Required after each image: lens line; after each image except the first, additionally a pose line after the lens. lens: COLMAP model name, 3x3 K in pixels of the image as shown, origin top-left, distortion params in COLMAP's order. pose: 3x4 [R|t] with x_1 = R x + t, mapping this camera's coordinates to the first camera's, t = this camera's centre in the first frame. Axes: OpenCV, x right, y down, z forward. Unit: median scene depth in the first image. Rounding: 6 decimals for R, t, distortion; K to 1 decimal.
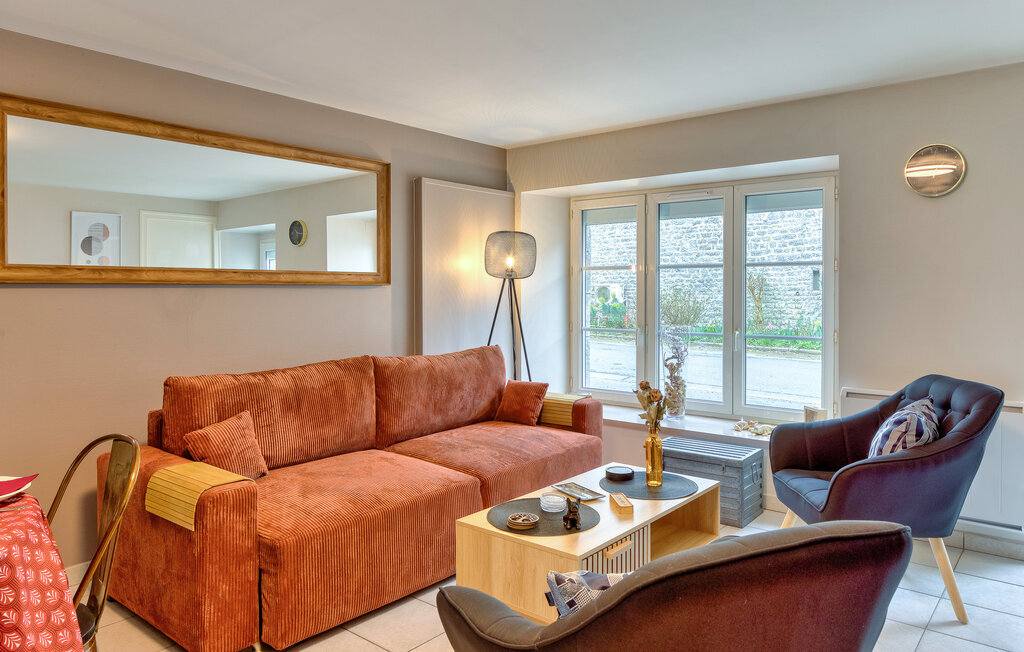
lens RADIAL K [[696.4, 0, 512.5], [0, 696.4, 297.3], [0, 0, 1]] dist [-0.003017, -0.003106]
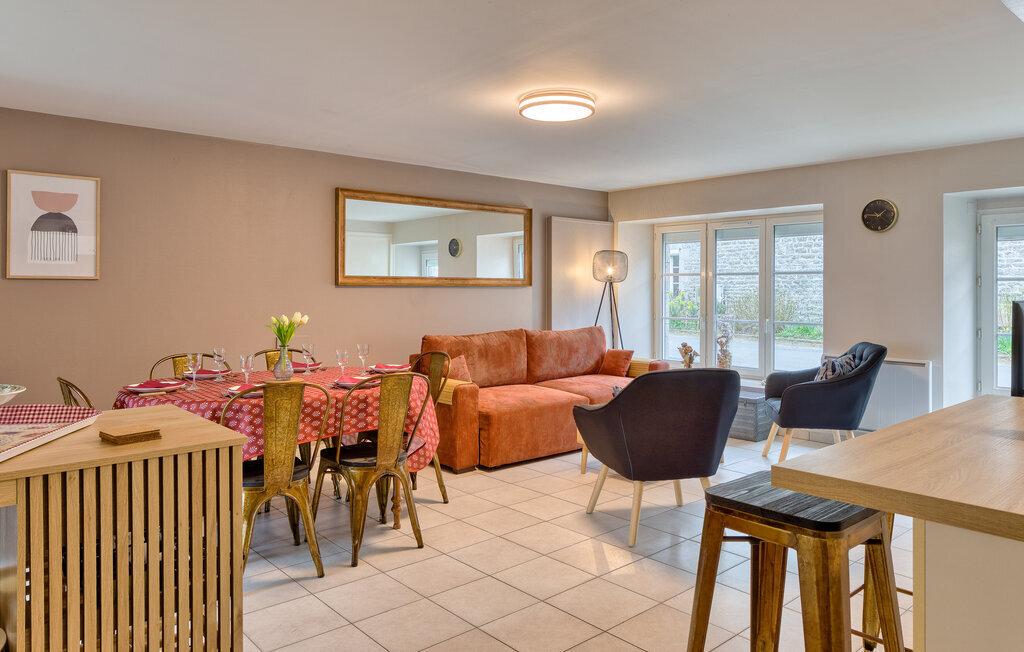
lens RADIAL K [[696.4, 0, 512.5], [0, 696.4, 297.3], [0, 0, 1]] dist [-0.003017, -0.003106]
pose [[0.988015, 0.005424, -0.154260, 0.022718], [-0.005333, 0.999985, 0.001007, 0.005383], [0.154263, -0.000173, 0.988030, -0.555720]]
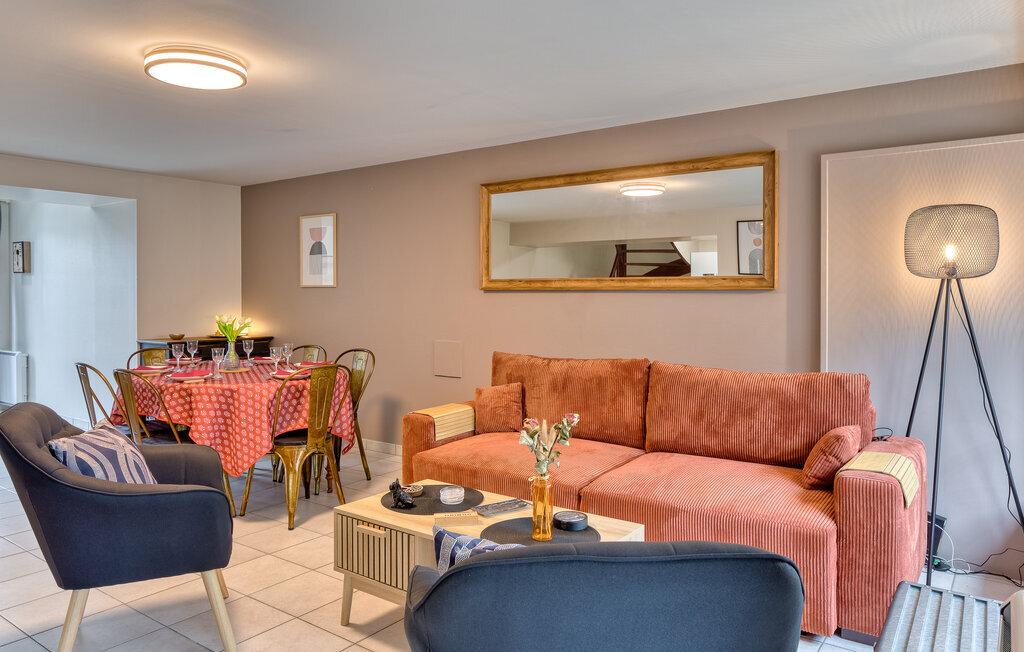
lens RADIAL K [[696.4, 0, 512.5], [0, 696.4, 297.3], [0, 0, 1]] dist [-0.003017, -0.003106]
pose [[0.055811, 0.004015, -0.998433, 0.681461], [-0.015282, 0.999878, 0.003166, -0.006106], [0.998324, 0.015081, 0.055866, 0.629499]]
